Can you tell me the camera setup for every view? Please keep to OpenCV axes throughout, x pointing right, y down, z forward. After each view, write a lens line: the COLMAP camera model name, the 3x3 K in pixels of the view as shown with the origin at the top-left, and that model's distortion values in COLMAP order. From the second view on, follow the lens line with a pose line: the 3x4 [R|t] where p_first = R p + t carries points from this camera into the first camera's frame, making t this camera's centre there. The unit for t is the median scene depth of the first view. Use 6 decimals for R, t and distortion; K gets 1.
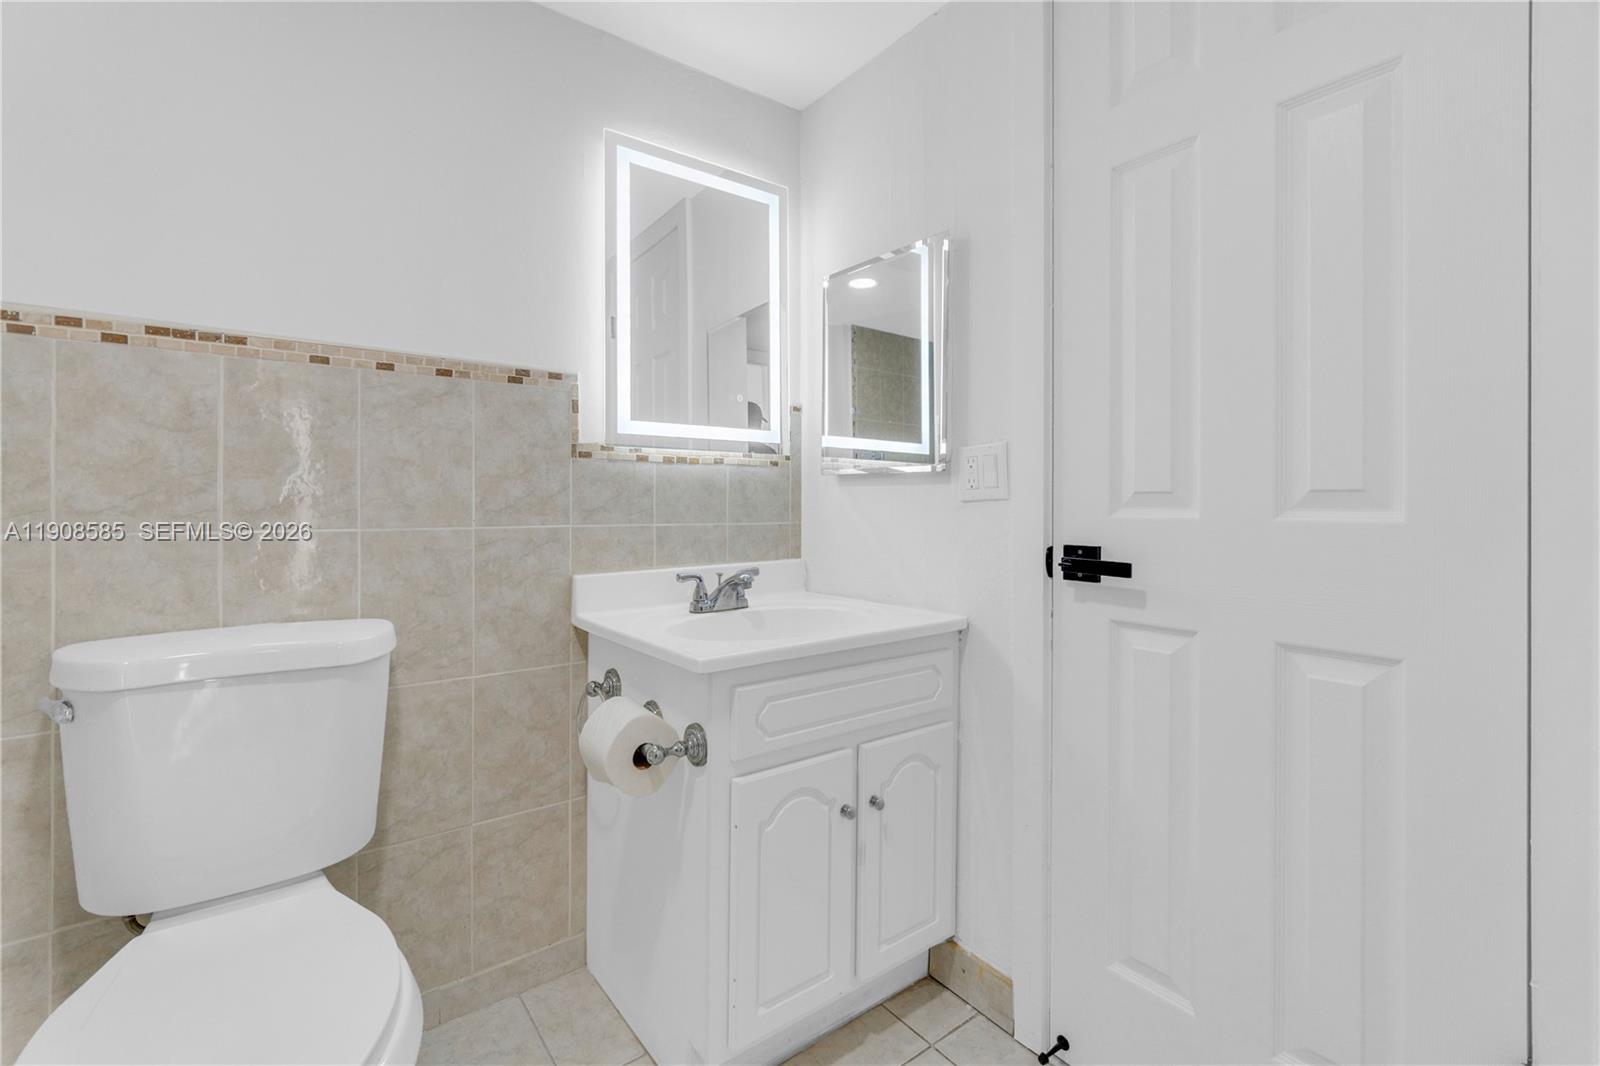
lens RADIAL K [[699.7, 0, 783.6], [0, 699.7, 498.4], [0, 0, 1]] dist [-0.005211, 0.003013]
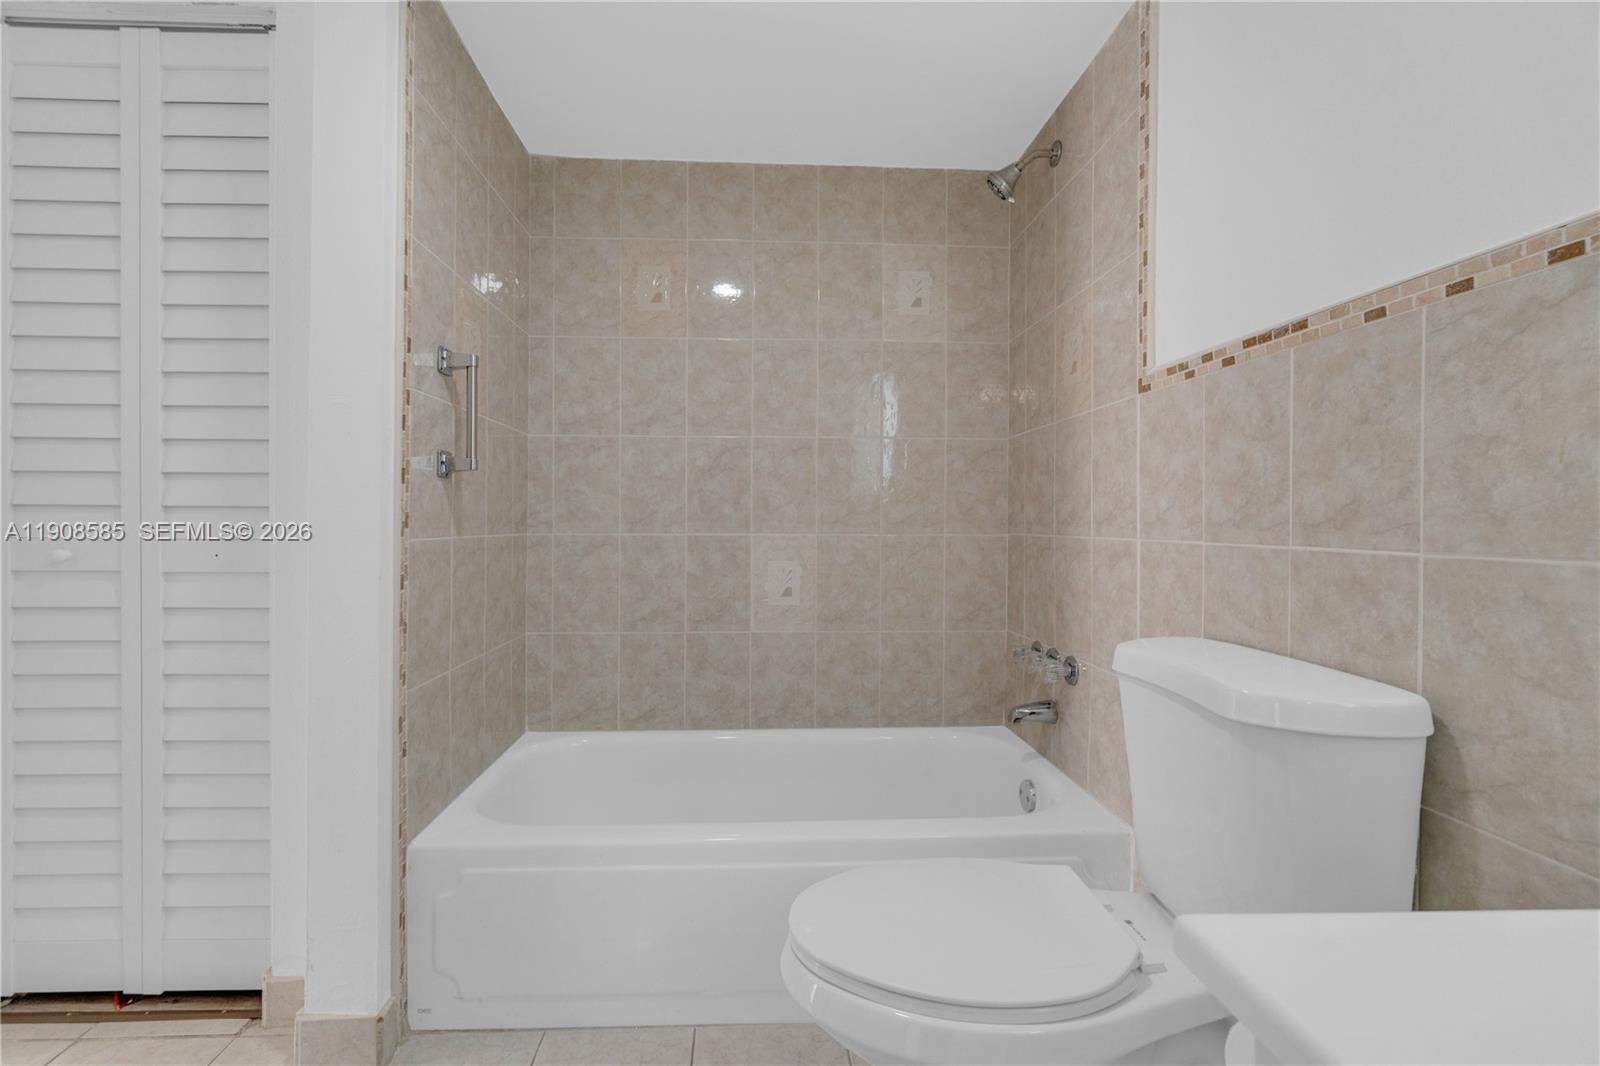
lens RADIAL K [[699.7, 0, 786.3], [0, 699.7, 523.7], [0, 0, 1]] dist [-0.005211, 0.003013]
pose [[-0.554170, -0.003547, -0.832396, 0.248261], [-0.006865, 0.999976, 0.000310, 0.019065], [0.832375, 0.005887, -0.554181, 0.832815]]
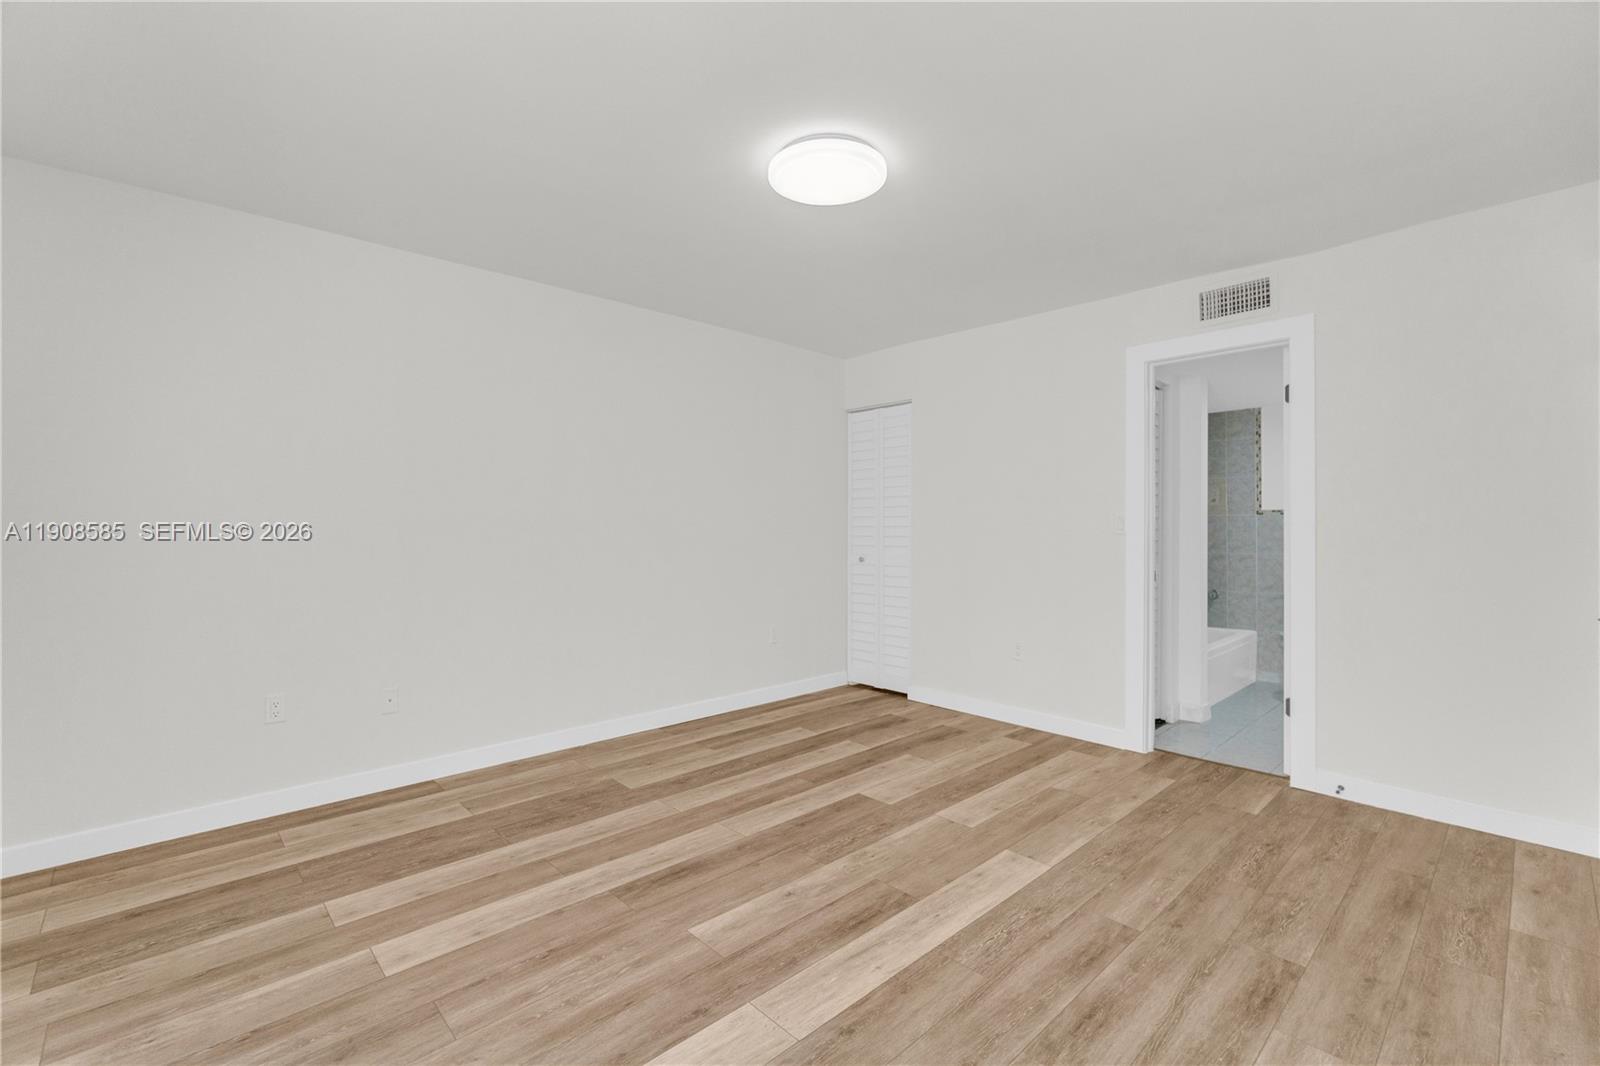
lens RADIAL K [[699.7, 0, 777.7], [0, 699.7, 539.8], [0, 0, 1]] dist [-0.005211, 0.003013]
pose [[0.111145, 0.010776, -0.993746, 2.720655], [0.000470, 0.999941, 0.010896, -0.083308], [0.993804, -0.001678, 0.111133, -2.465890]]
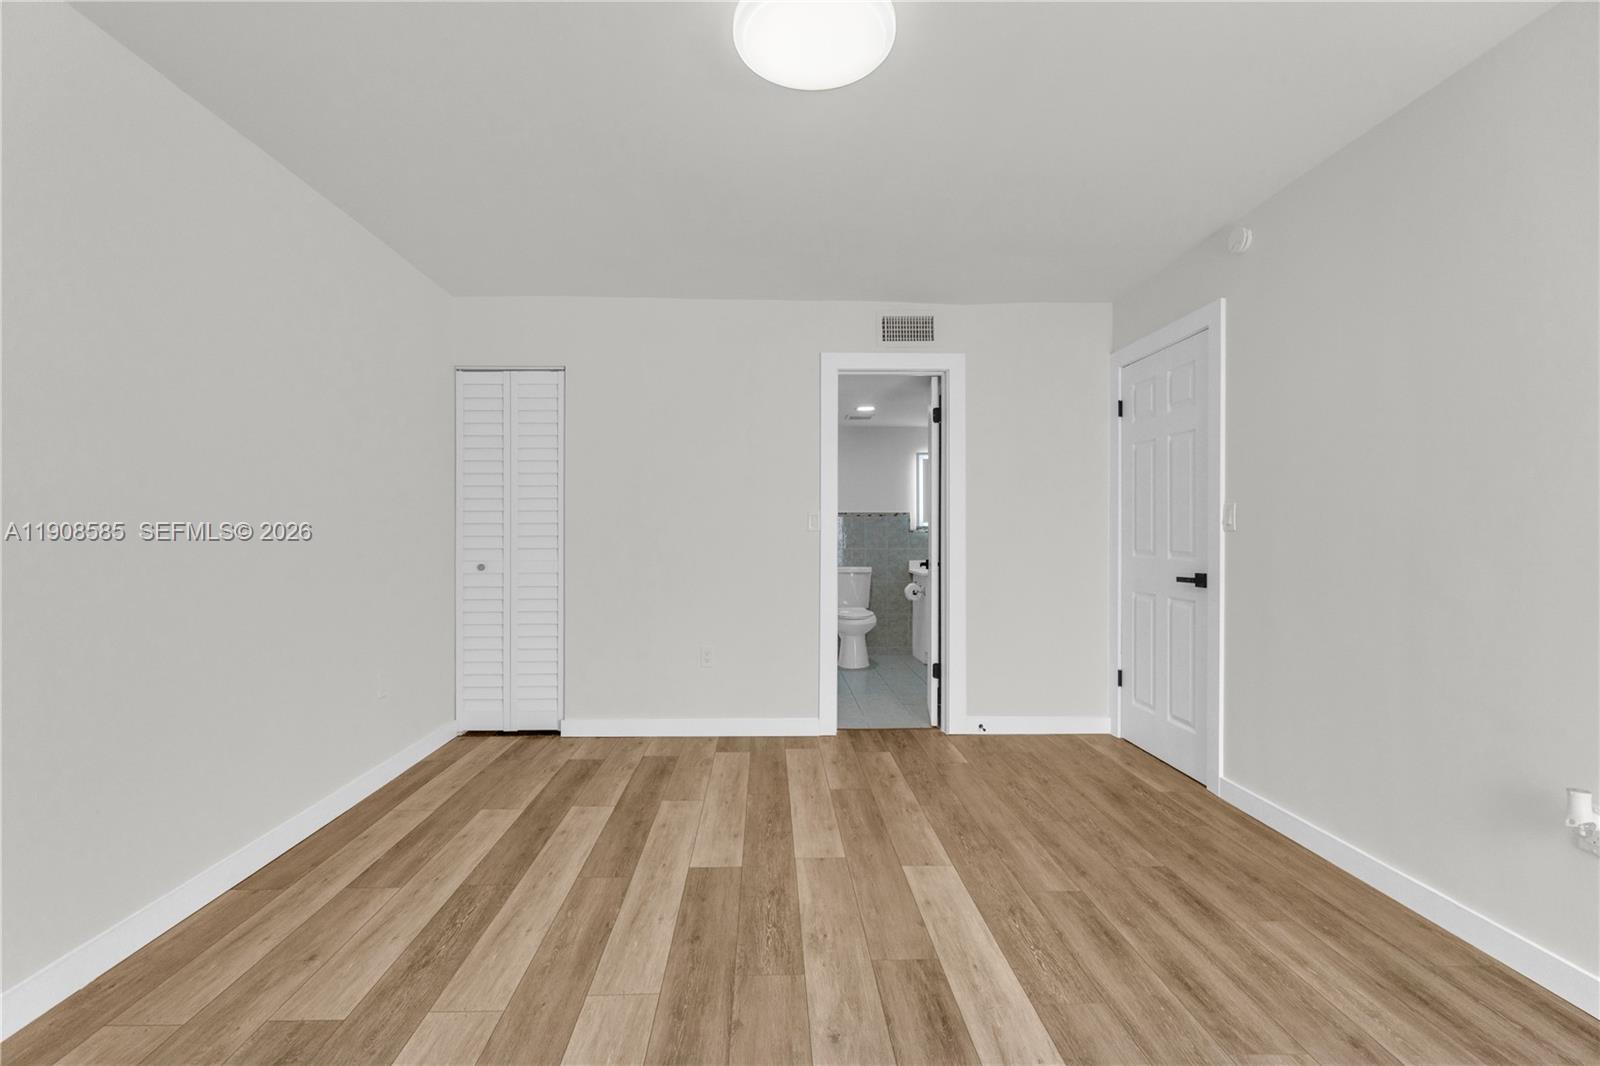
lens RADIAL K [[699.7, 0, 784.1], [0, 699.7, 541.2], [0, 0, 1]] dist [-0.005211, 0.003013]
pose [[0.824915, -0.002370, -0.565252, 1.646005], [0.008859, 0.999923, 0.008736, -0.057438], [0.565188, -0.012215, 0.824872, -3.265998]]
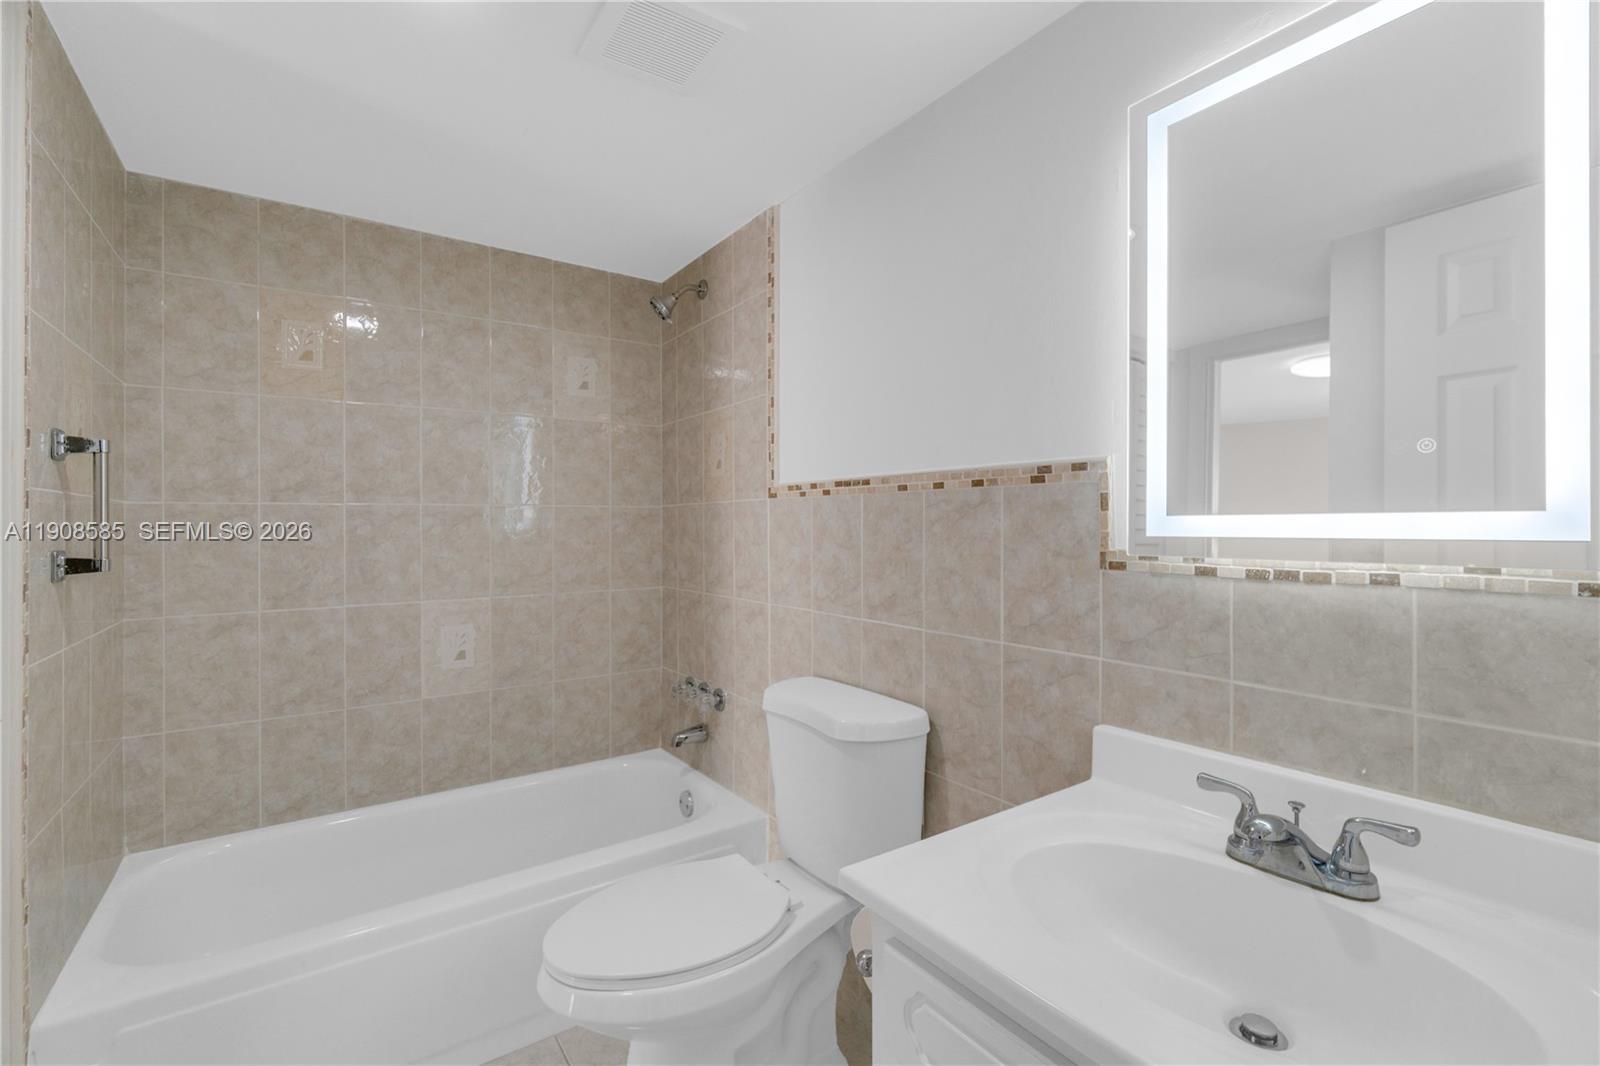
lens RADIAL K [[699.7, 0, 795.2], [0, 699.7, 525.5], [0, 0, 1]] dist [-0.005211, 0.003013]
pose [[-0.027933, -0.003759, -0.999603, 0.534894], [0.001414, 0.999992, -0.003800, -0.118673], [0.999609, -0.001520, -0.027927, 0.785873]]
